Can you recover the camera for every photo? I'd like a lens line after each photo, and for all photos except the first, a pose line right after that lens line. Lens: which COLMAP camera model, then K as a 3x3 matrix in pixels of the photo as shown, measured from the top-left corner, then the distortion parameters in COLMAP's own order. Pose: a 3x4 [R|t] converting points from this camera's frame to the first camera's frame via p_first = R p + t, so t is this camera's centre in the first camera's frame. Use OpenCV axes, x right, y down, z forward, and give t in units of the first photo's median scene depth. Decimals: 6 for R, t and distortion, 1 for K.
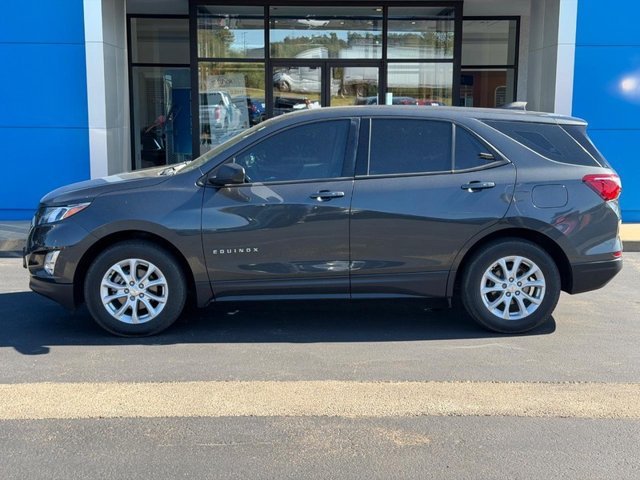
lens RADIAL K [[877.0, 0, 319.6], [0, 877.0, 241.4], [0, 0, 1]] dist [0.087603, -0.054752]
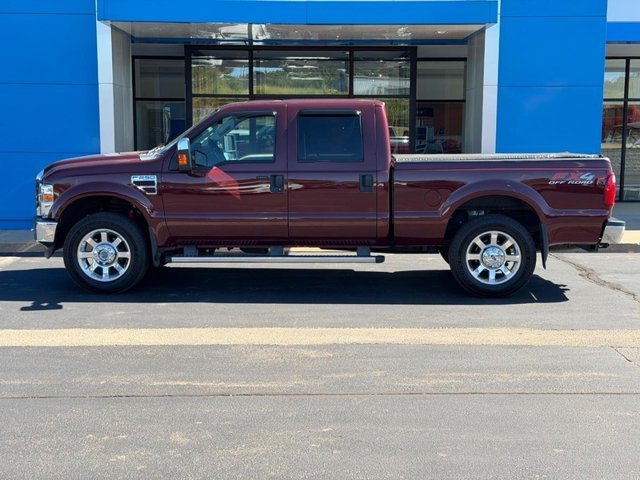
lens RADIAL K [[877.0, 0, 319.6], [0, 877.0, 241.4], [0, 0, 1]] dist [0.087603, -0.054752]
pose [[1.000000, -0.000449, -0.000814, 0.083601], [0.000424, 0.999533, -0.030559, 0.061945], [0.000828, 0.030559, 0.999533, -0.427849]]
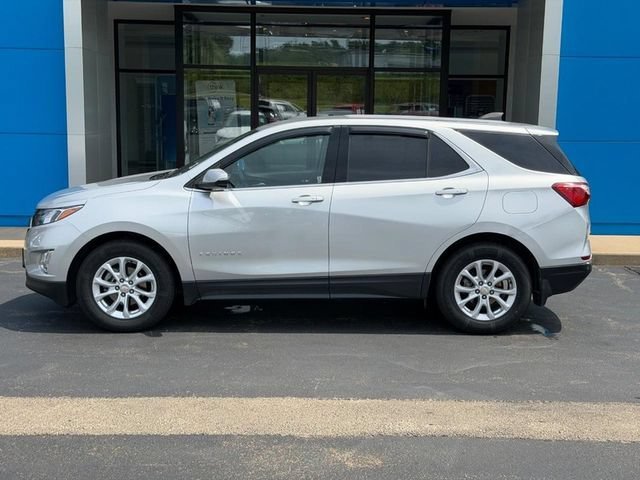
lens RADIAL K [[877.0, 0, 319.6], [0, 877.0, 241.4], [0, 0, 1]] dist [0.087603, -0.054752]
pose [[0.999945, 0.010509, 0.000174, 0.043559], [-0.010507, 0.999919, -0.007192, -0.008211], [-0.000249, 0.007190, 0.999974, 0.021848]]
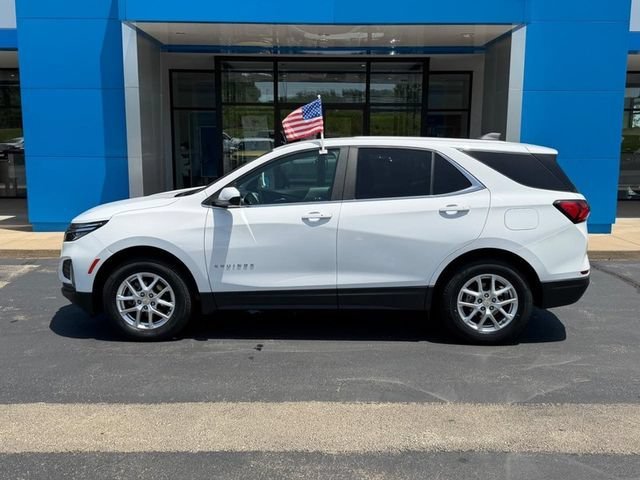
lens RADIAL K [[610.5, 0, 321.5], [0, 610.5, 238.3], [0, 0, 1]] dist [0.086856, -0.173629]
pose [[0.999998, 0.000891, -0.002044, 0.021837], [-0.000884, 0.999994, 0.003493, -0.036122], [0.002047, -0.003491, 0.999992, 0.278265]]
